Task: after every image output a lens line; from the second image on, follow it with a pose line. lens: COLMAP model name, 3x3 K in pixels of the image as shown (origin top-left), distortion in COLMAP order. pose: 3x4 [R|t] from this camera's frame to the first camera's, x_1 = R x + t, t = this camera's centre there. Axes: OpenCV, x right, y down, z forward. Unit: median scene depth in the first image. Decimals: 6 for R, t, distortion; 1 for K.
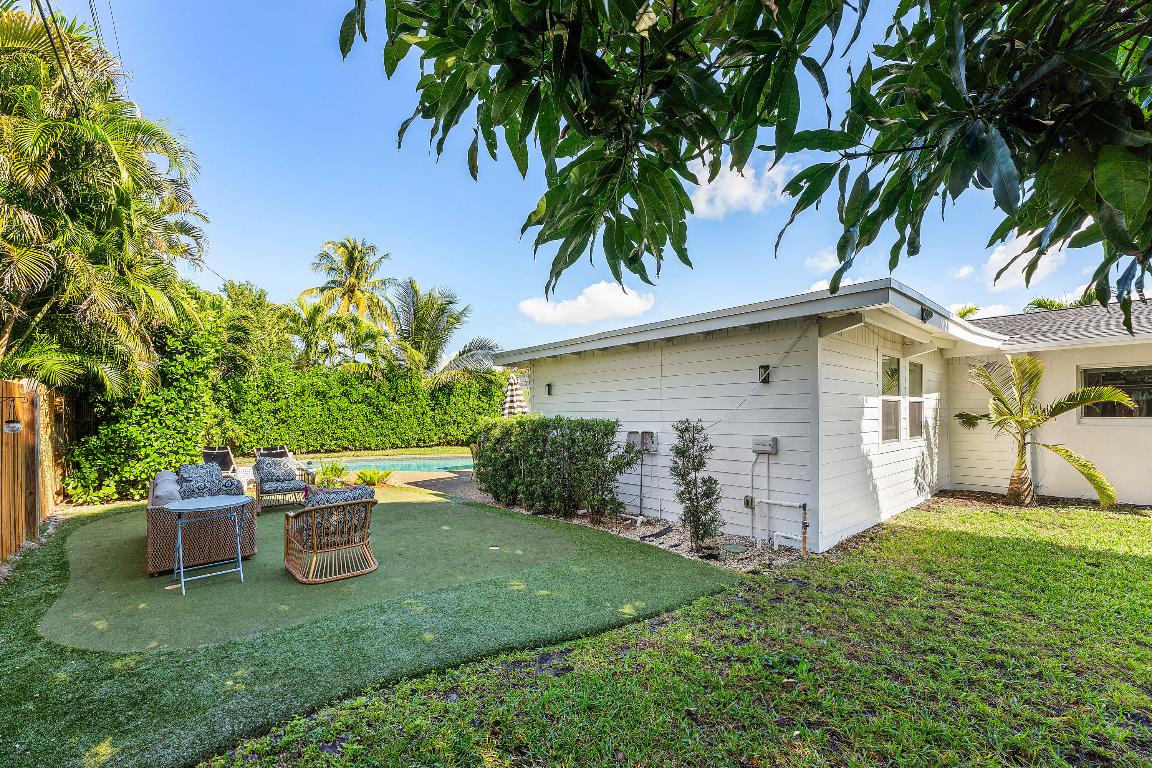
lens RADIAL K [[464.1, 0, 575.4], [0, 464.1, 408.8], [0, 0, 1]] dist [0.000006, -0.000010]
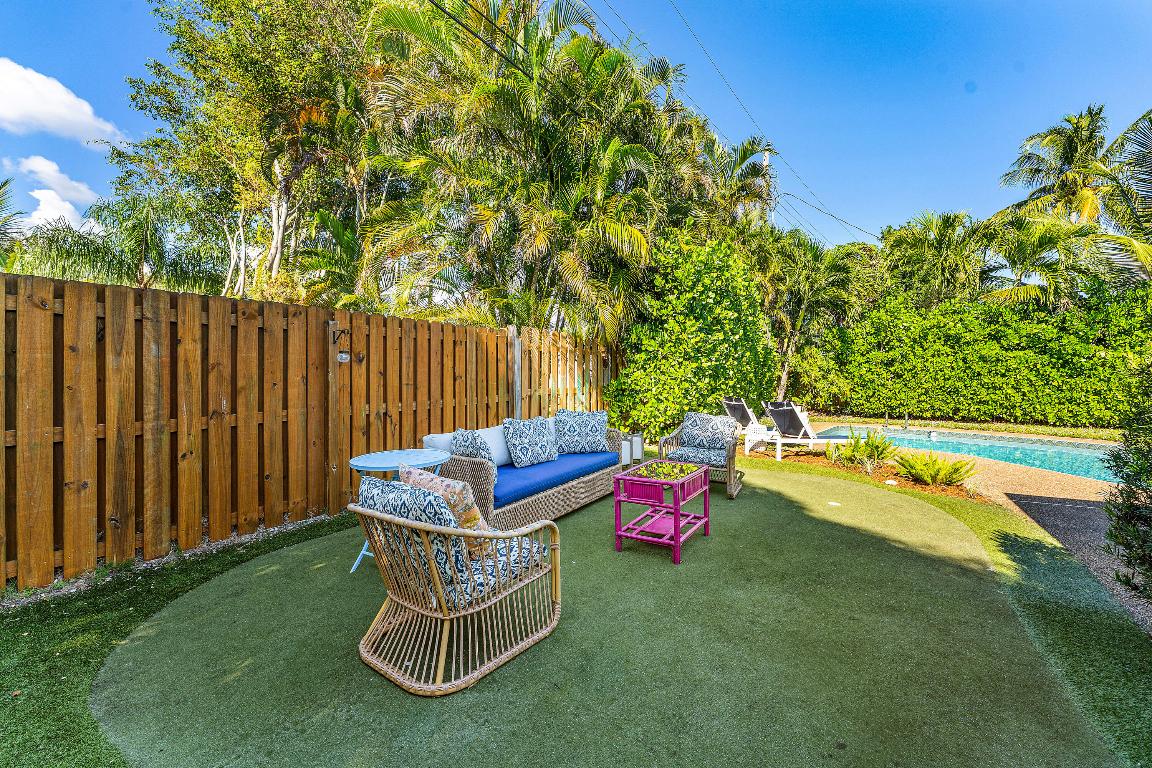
lens RADIAL K [[467.0, 0, 575.1], [0, 467.0, 370.1], [0, 0, 1]] dist [0.000086, -0.000124]
pose [[0.254611, -0.000990, -0.967043, -0.001138], [0.003528, 0.999994, -0.000095, 0.014789], [0.967037, -0.003388, 0.254613, 0.252658]]
